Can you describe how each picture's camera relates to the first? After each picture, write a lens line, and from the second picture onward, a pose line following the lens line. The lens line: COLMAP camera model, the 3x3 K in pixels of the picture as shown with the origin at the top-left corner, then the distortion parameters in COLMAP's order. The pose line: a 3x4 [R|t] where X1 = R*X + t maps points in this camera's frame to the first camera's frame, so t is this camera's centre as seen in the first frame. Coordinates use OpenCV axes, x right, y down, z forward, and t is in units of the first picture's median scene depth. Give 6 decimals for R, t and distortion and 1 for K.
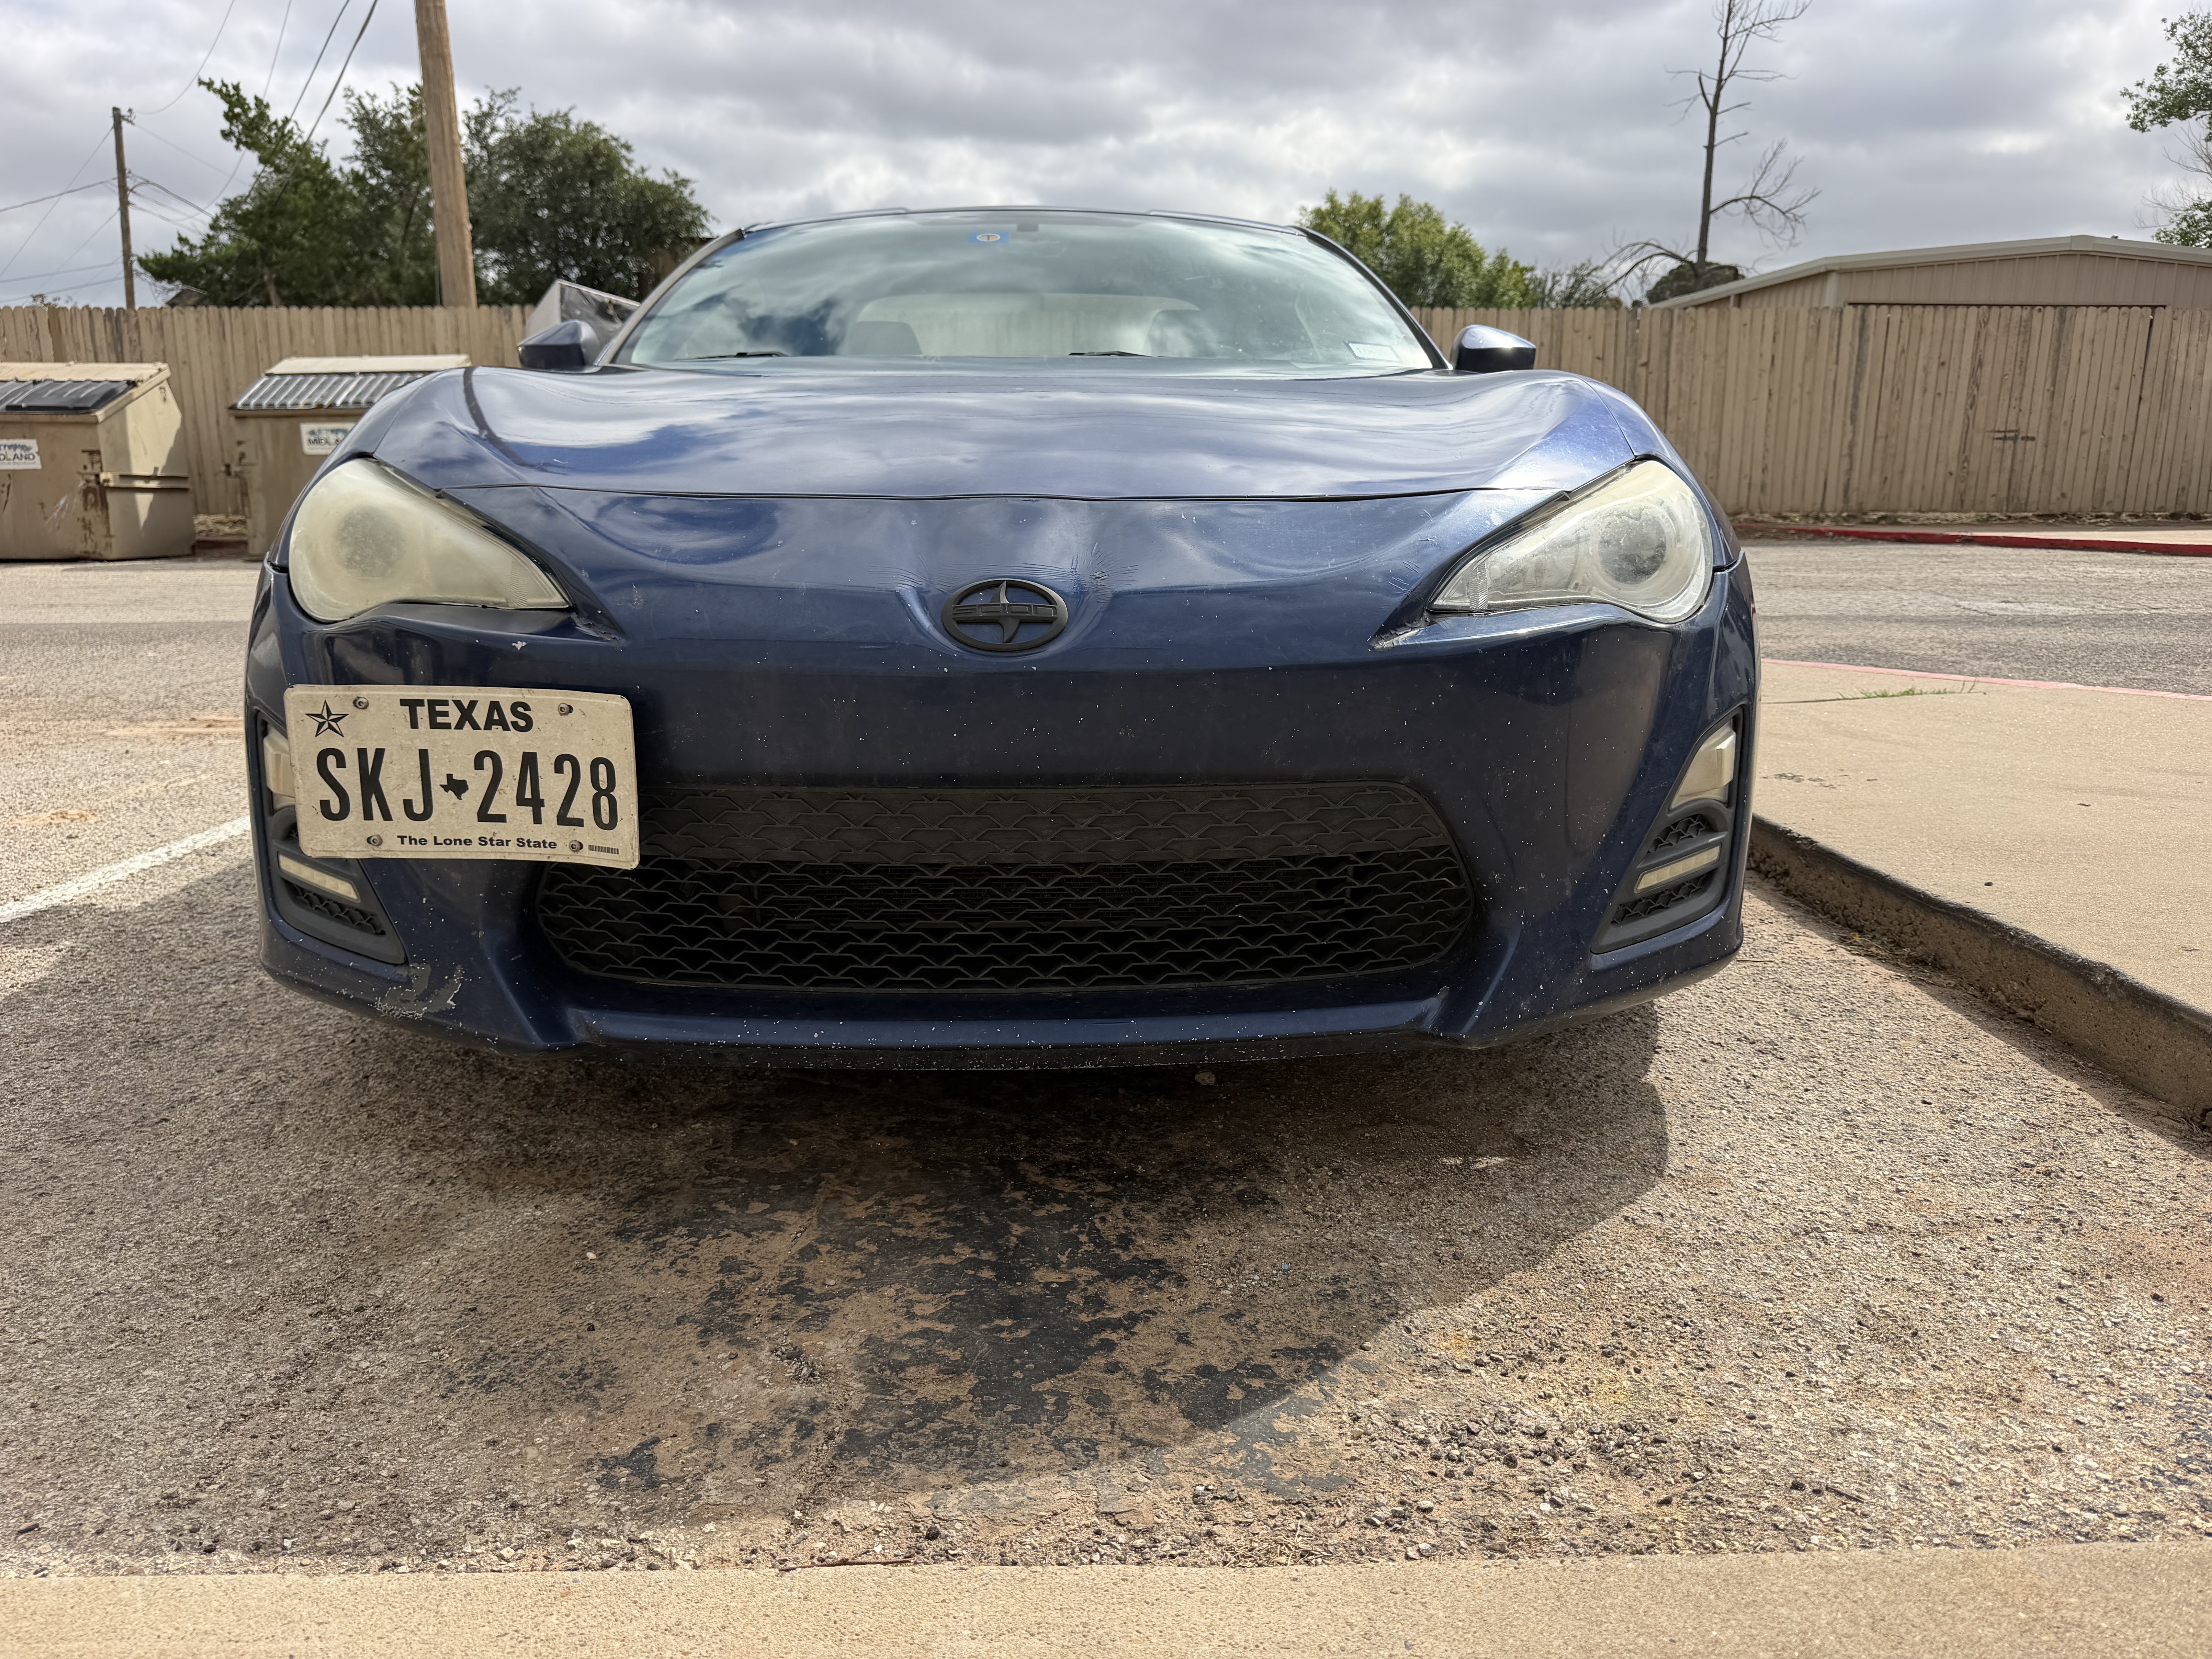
lens RADIAL K [[1552.8, 0, 1106.3], [0, 1552.8, 878.0], [0, 0, 1]] dist [0.166629, -0.383938]
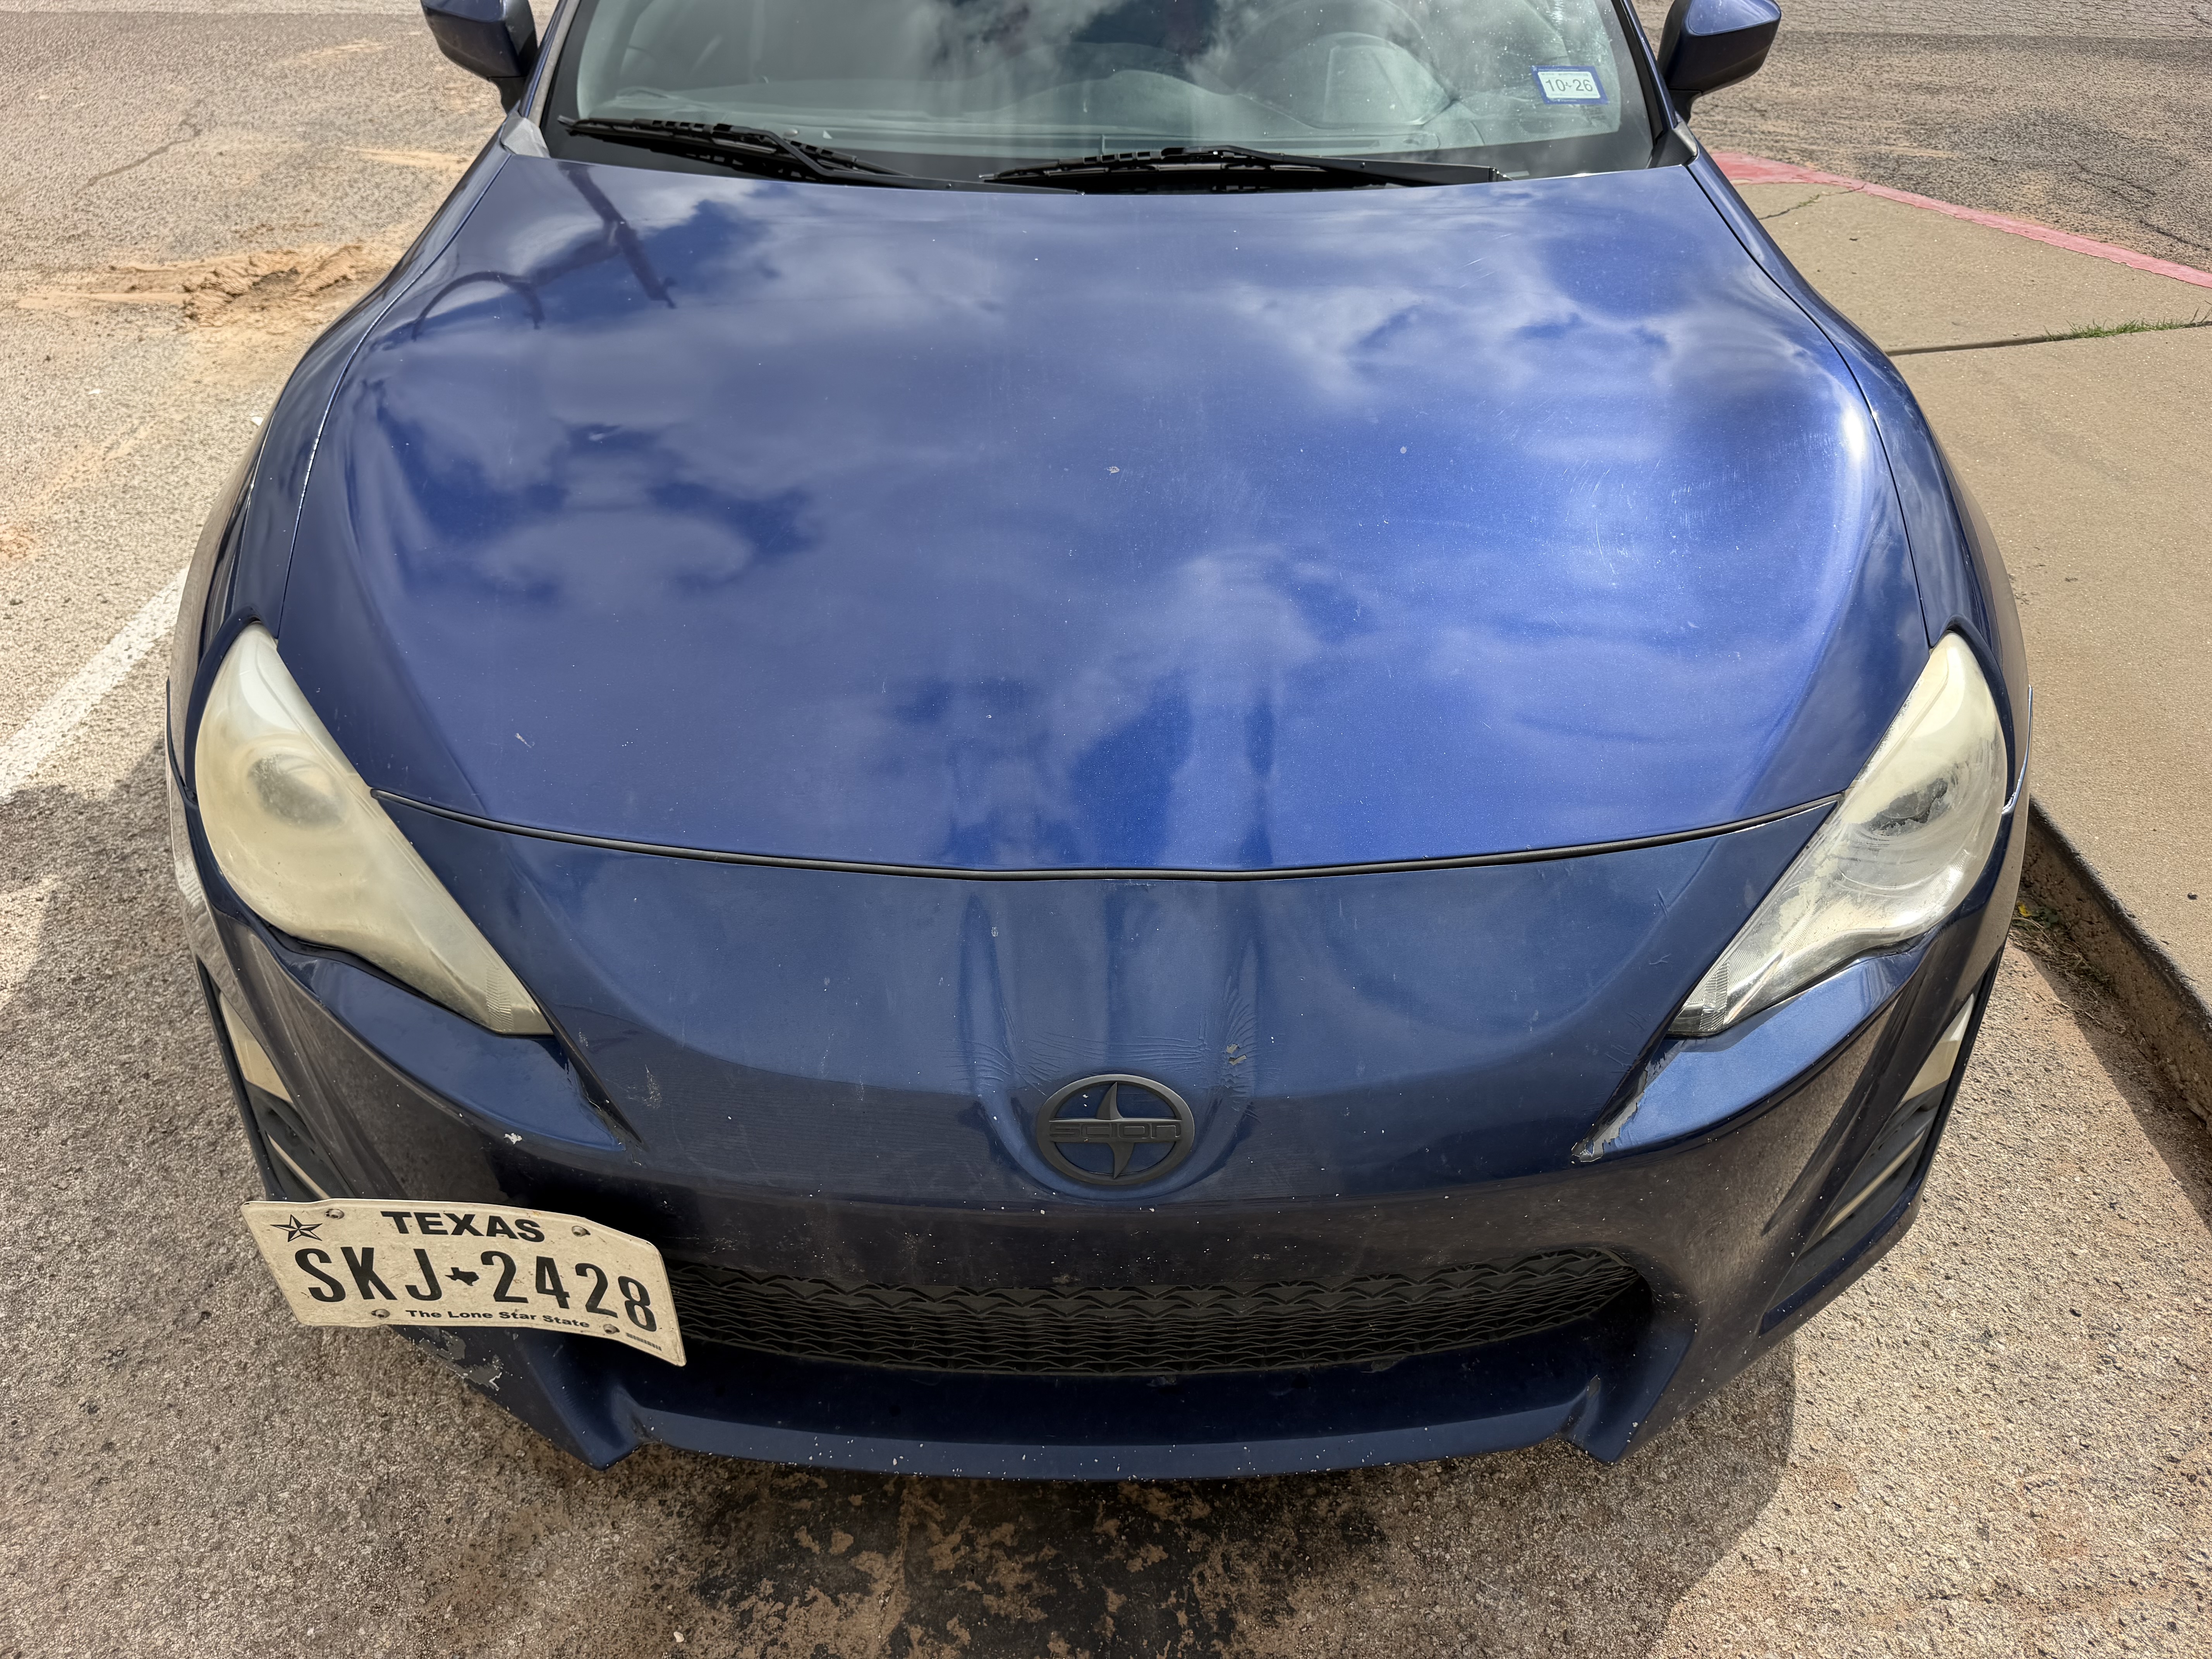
lens RADIAL K [[1562.1, 0, 1106.3], [0, 1562.1, 841.7], [0, 0, 1]] dist [0.003692, -0.004104]
pose [[0.999750, 0.019285, -0.011283, -0.058968], [-0.012685, 0.905600, 0.423944, -0.599730], [0.018394, -0.423695, 0.905618, 0.328387]]
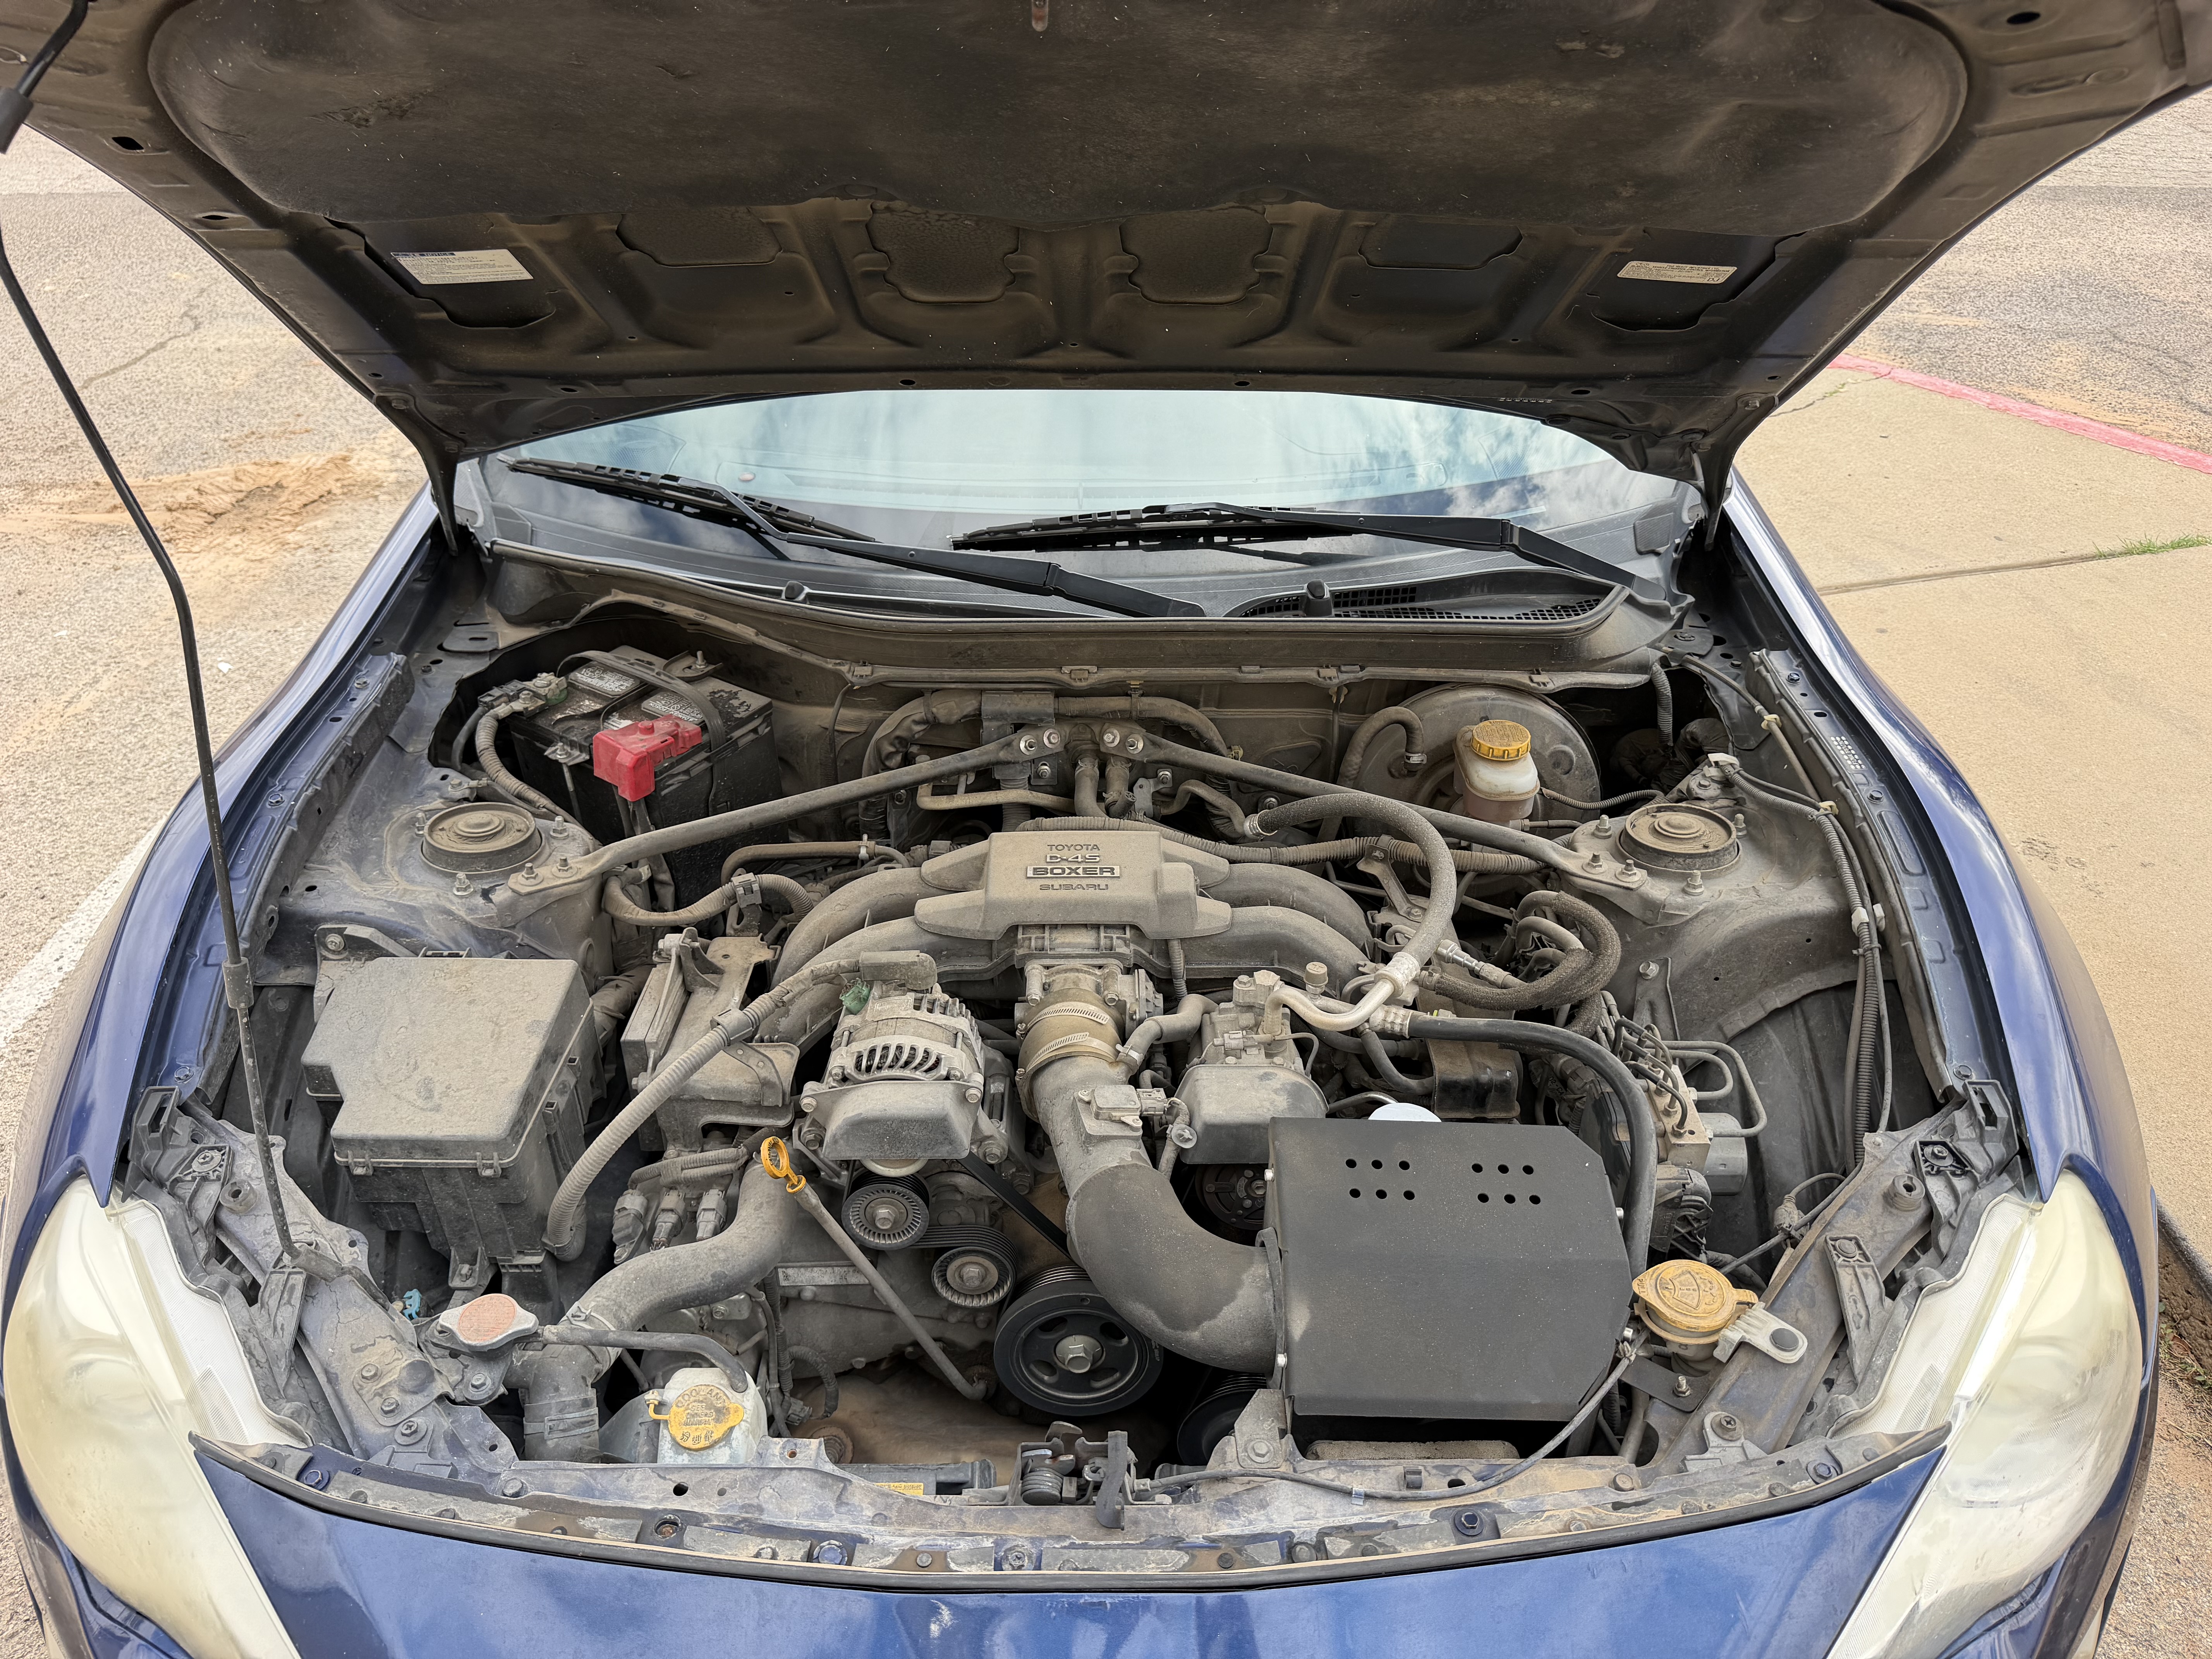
lens RADIAL K [[1554.8, 0, 1096.0], [0, 1554.8, 842.5], [0, 0, 1]] dist [0.018599, -0.020052]
pose [[0.999427, 0.011659, -0.031790, -0.036799], [0.001152, 0.926602, 0.376041, -0.762188], [0.033841, -0.375862, 0.926058, 0.536095]]
